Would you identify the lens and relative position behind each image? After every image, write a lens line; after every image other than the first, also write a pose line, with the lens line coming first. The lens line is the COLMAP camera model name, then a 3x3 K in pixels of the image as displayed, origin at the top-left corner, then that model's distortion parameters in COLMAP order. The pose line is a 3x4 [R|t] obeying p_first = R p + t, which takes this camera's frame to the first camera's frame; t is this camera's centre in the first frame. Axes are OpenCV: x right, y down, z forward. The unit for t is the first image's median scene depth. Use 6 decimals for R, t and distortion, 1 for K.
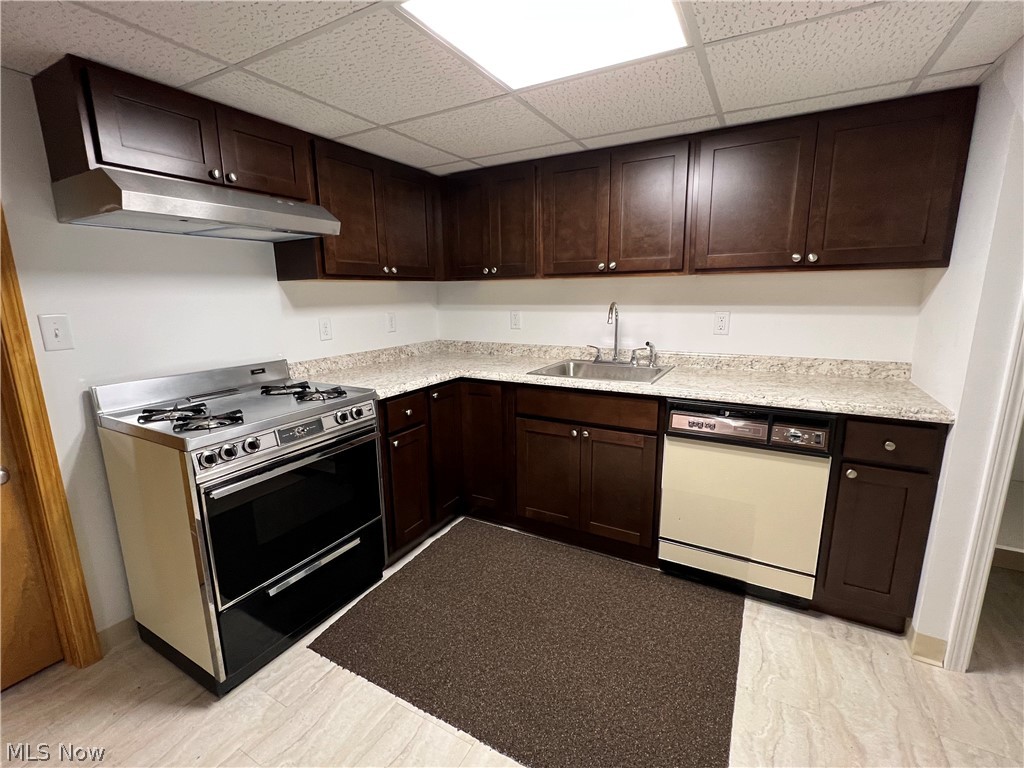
lens RADIAL K [[454.3, 0, 512.9], [0, 454.3, 387.4], [0, 0, 1]] dist [-0.004162, -0.000084]
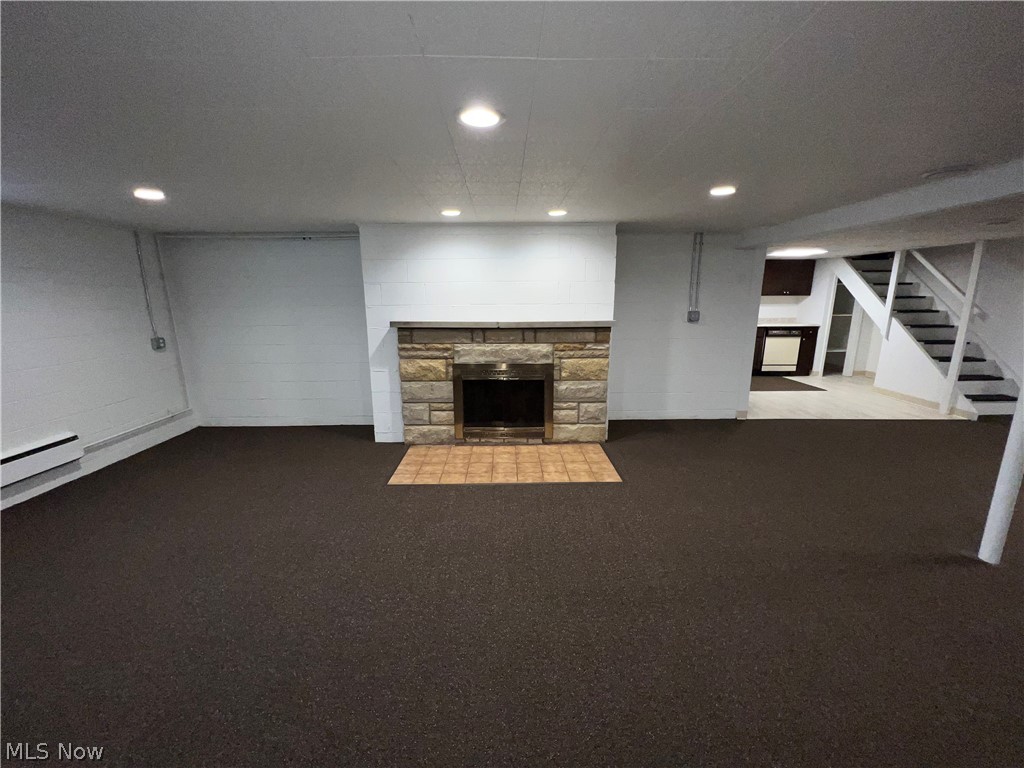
lens RADIAL K [[408.9, 0, 513.0], [0, 408.9, 391.0], [0, 0, 1]] dist [-0.002519, -0.000309]
pose [[0.867203, -0.102620, 0.487266, -3.336820], [0.097228, 0.994595, 0.036426, 0.229534], [-0.488371, 0.015787, 0.872493, -1.014418]]
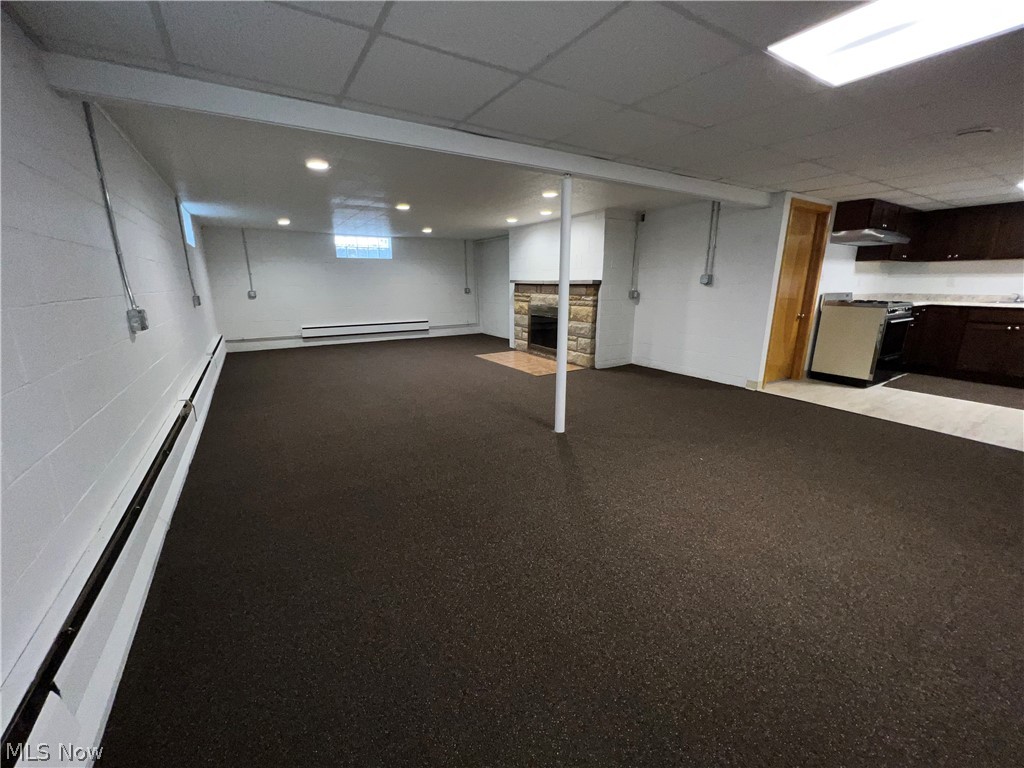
lens RADIAL K [[408.9, 0, 506.2], [0, 408.9, 382.0], [0, 0, 1]] dist [-0.002519, -0.000309]
pose [[0.867530, 0.127640, -0.480728, -1.142017], [-0.109888, 0.991814, 0.065034, 0.568202], [0.485094, -0.003593, 0.874455, -2.207830]]
